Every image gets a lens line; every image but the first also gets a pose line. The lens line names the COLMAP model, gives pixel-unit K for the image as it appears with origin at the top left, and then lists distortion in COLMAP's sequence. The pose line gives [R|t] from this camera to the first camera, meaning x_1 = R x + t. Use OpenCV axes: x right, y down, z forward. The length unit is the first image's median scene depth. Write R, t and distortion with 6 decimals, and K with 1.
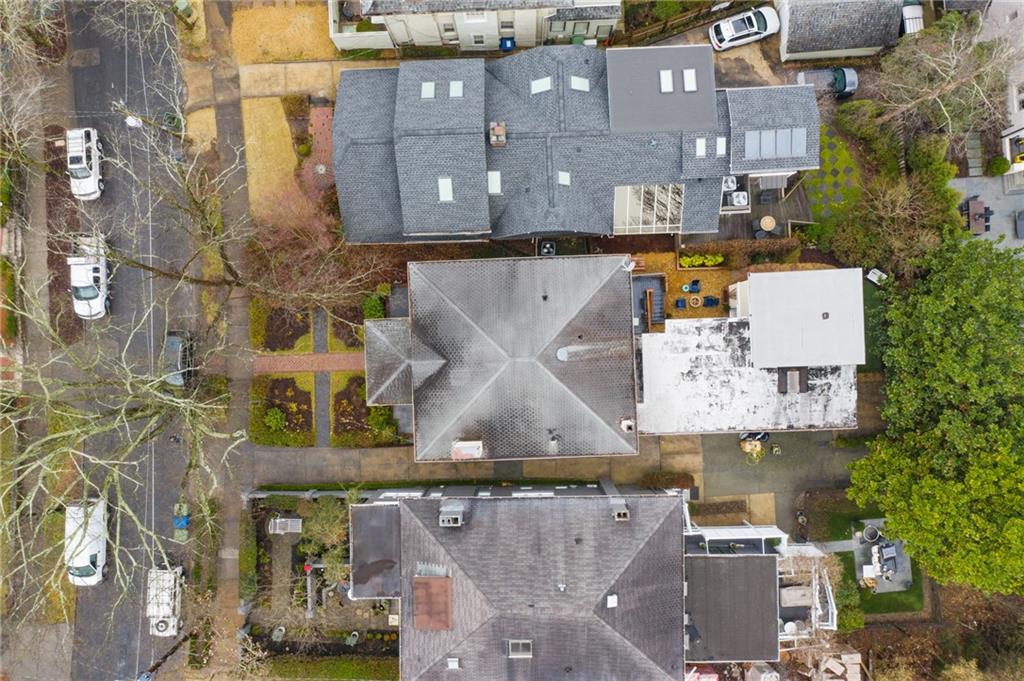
lens RADIAL K [[837.3, 0, 516.7], [0, 837.3, 363.3], [0, 0, 1]] dist [-0.009511, -0.003104]
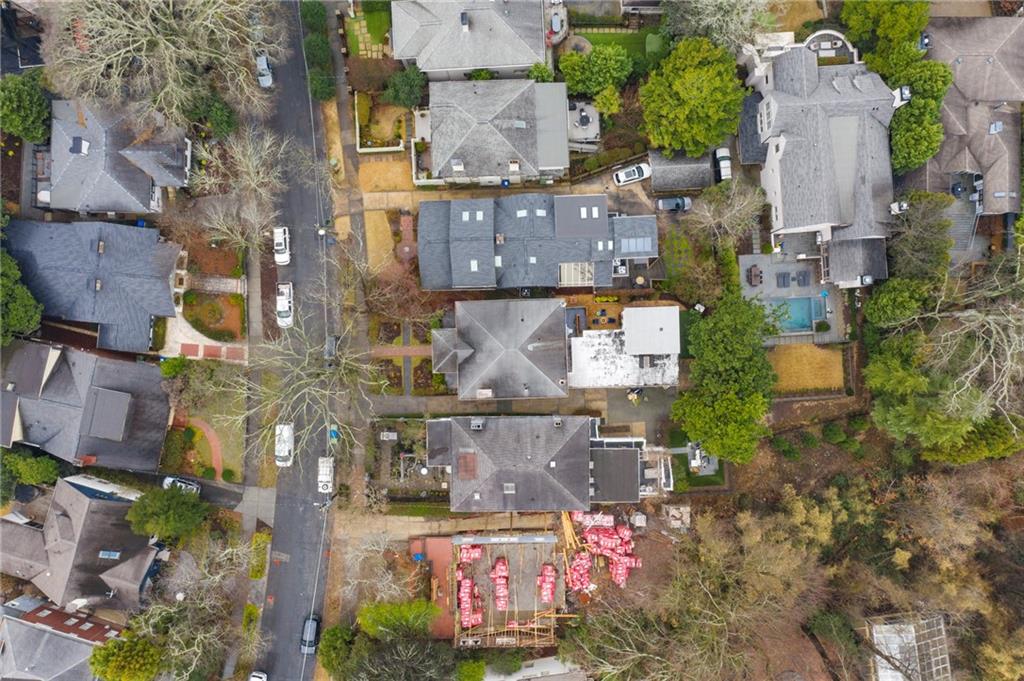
lens RADIAL K [[837.3, 0, 516.7], [0, 837.3, 363.3], [0, 0, 1]] dist [-0.009511, -0.003104]
pose [[0.999980, 0.006168, -0.001321, 0.020558], [-0.006164, 0.999976, 0.003274, 0.019577], [0.001341, -0.003266, 0.999994, -0.956926]]
